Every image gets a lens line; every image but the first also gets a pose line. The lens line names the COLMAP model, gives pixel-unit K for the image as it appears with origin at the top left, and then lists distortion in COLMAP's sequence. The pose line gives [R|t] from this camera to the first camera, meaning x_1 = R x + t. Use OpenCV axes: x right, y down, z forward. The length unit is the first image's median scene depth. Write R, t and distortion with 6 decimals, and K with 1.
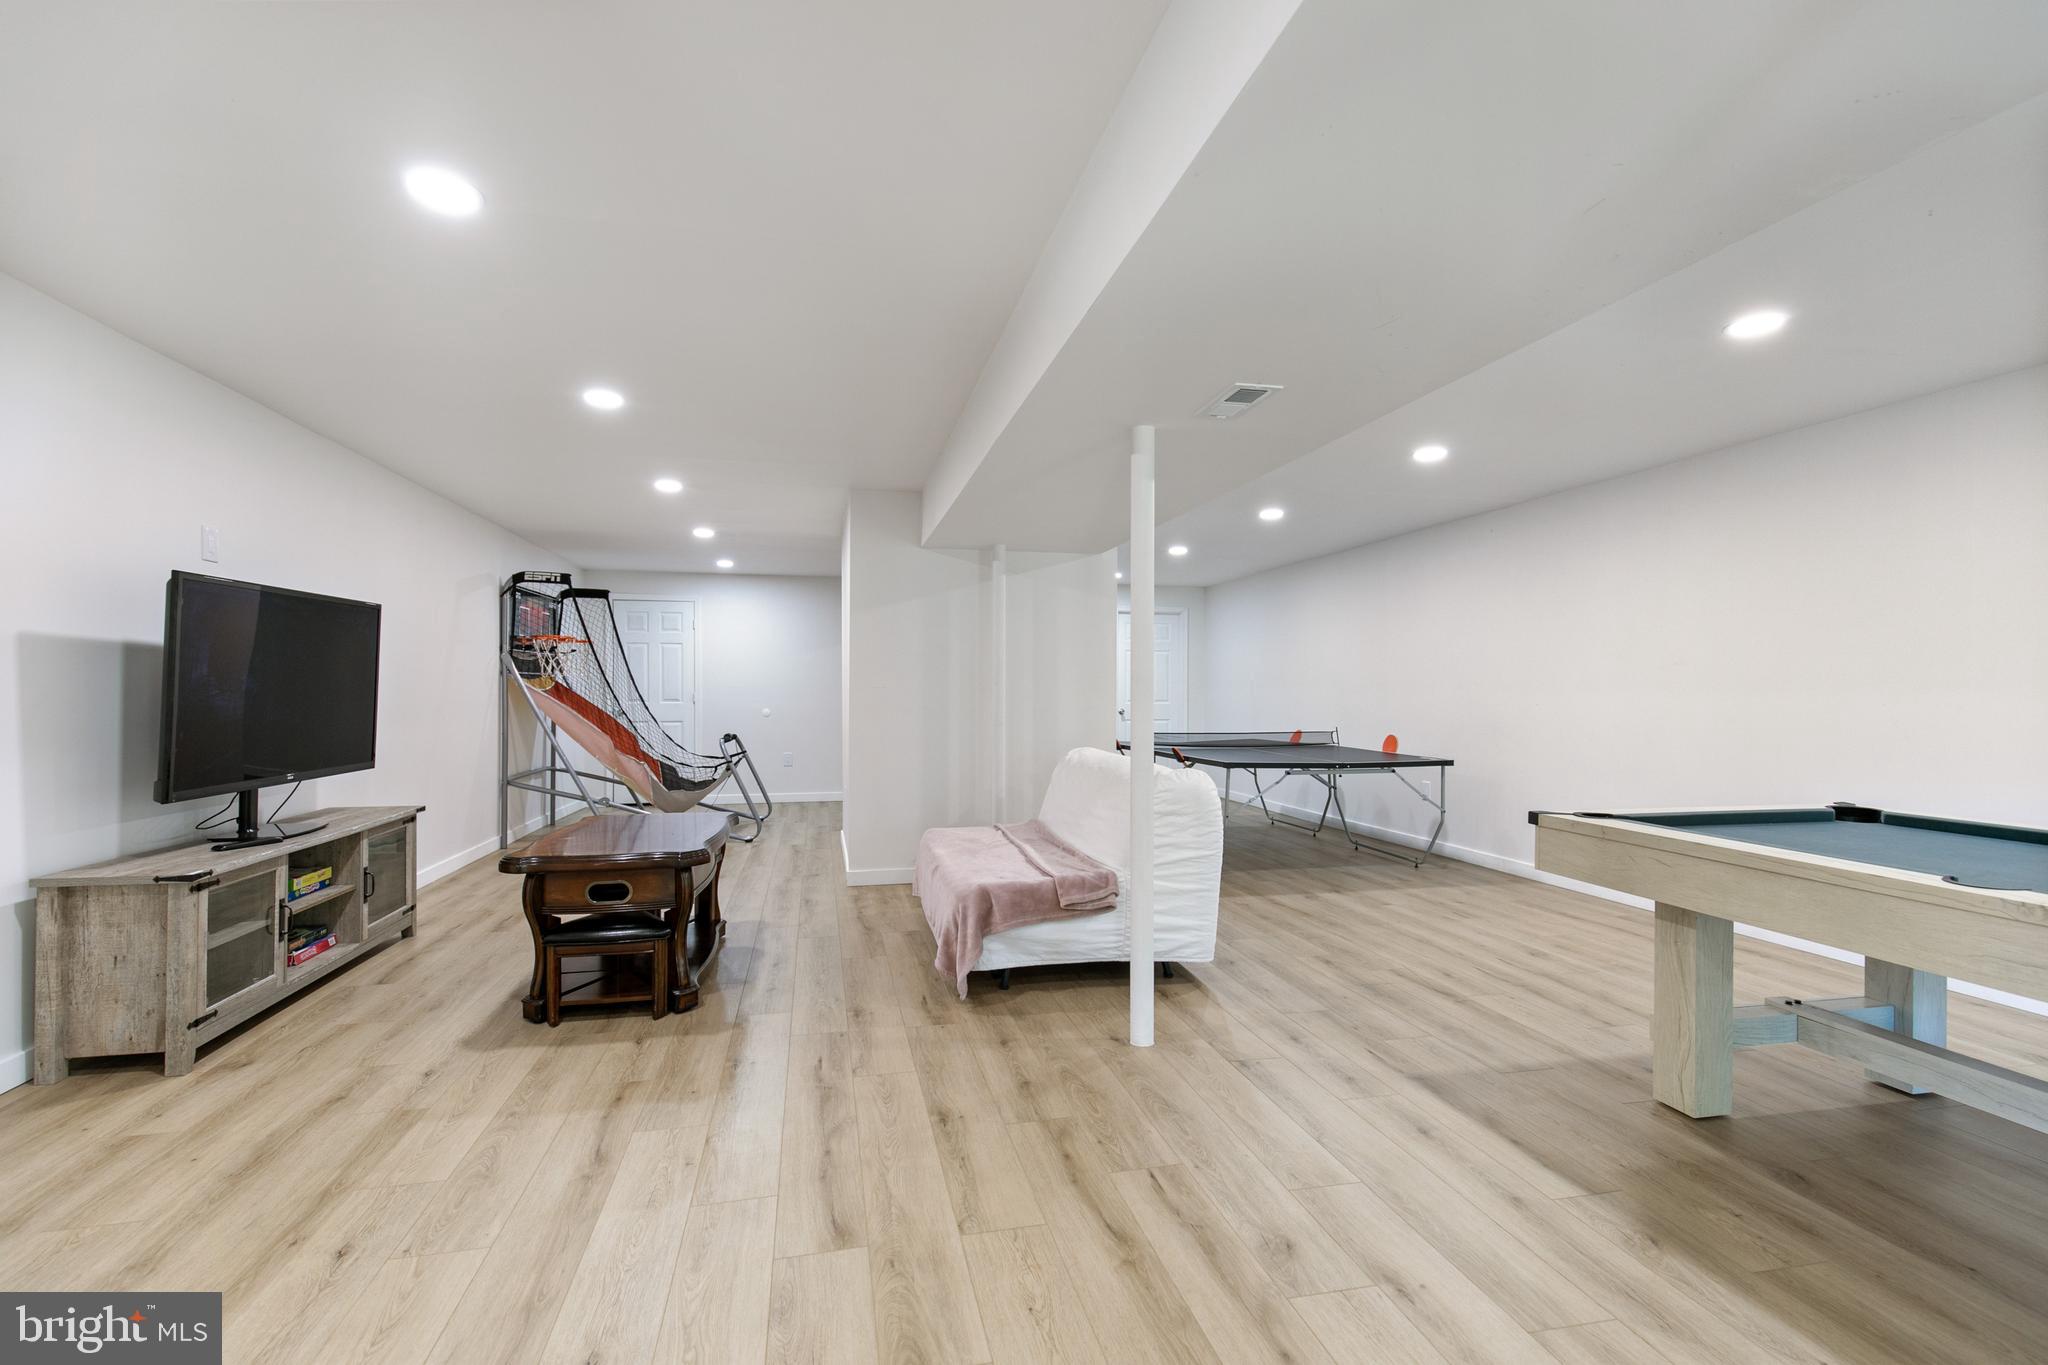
lens RADIAL K [[928.3, 0, 1029.1], [0, 928.3, 679.1], [0, 0, 1]] dist [0.004880, 0.000444]
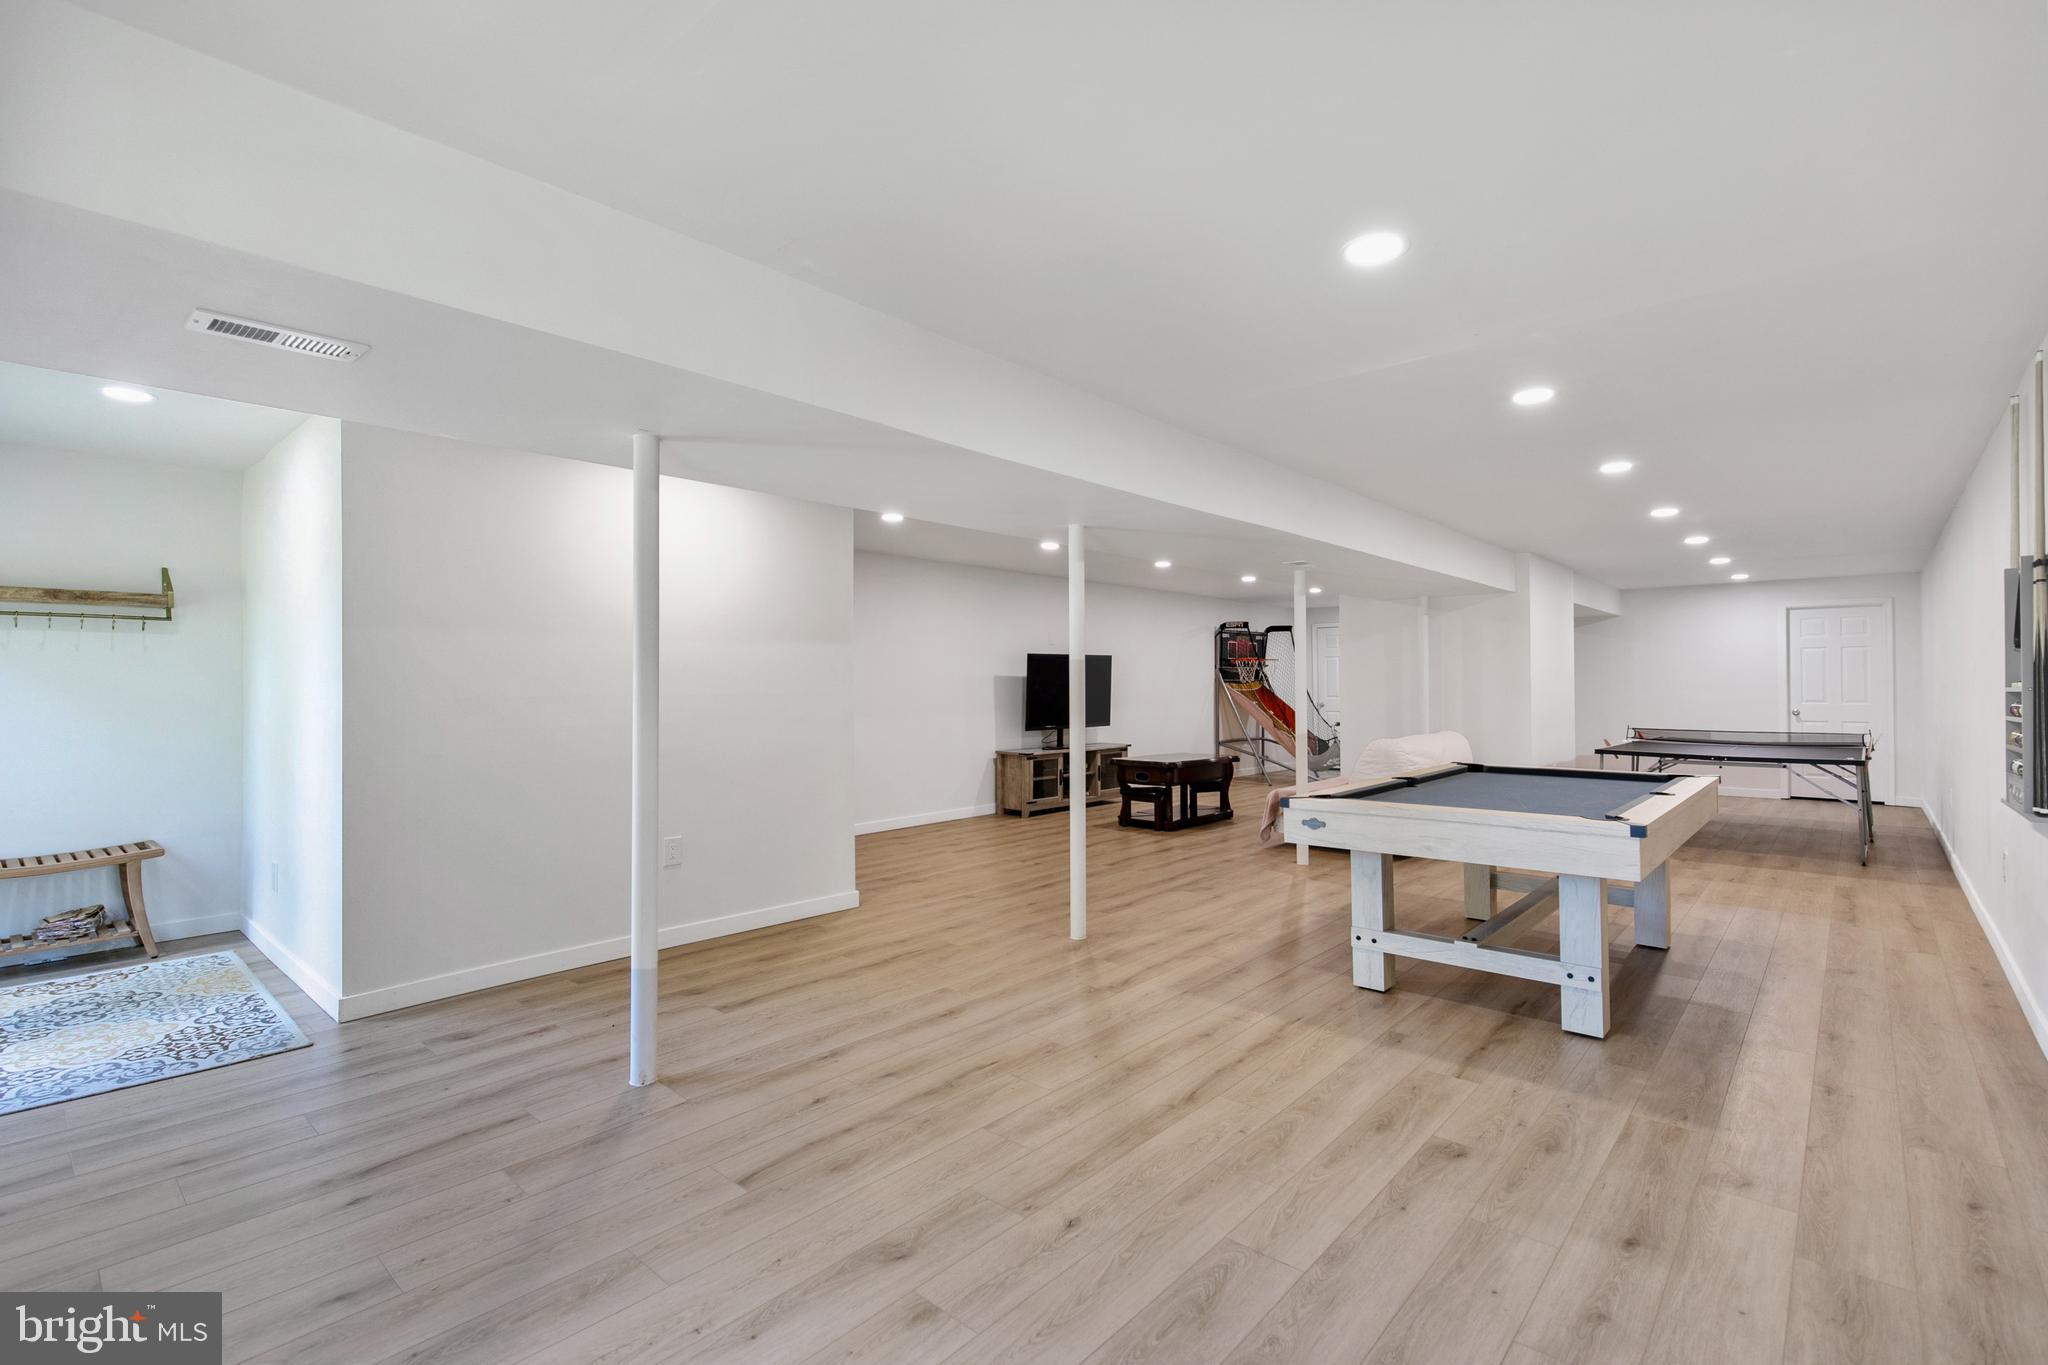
lens RADIAL K [[924.2, 0, 1021.1], [0, 924.2, 675.4], [0, 0, 1]] dist [0.004747, -0.000290]
pose [[0.567846, -0.010660, -0.823066, 1.353998], [0.010394, 0.999929, -0.005780, -0.020187], [0.823069, -0.005273, 0.567917, -0.615580]]
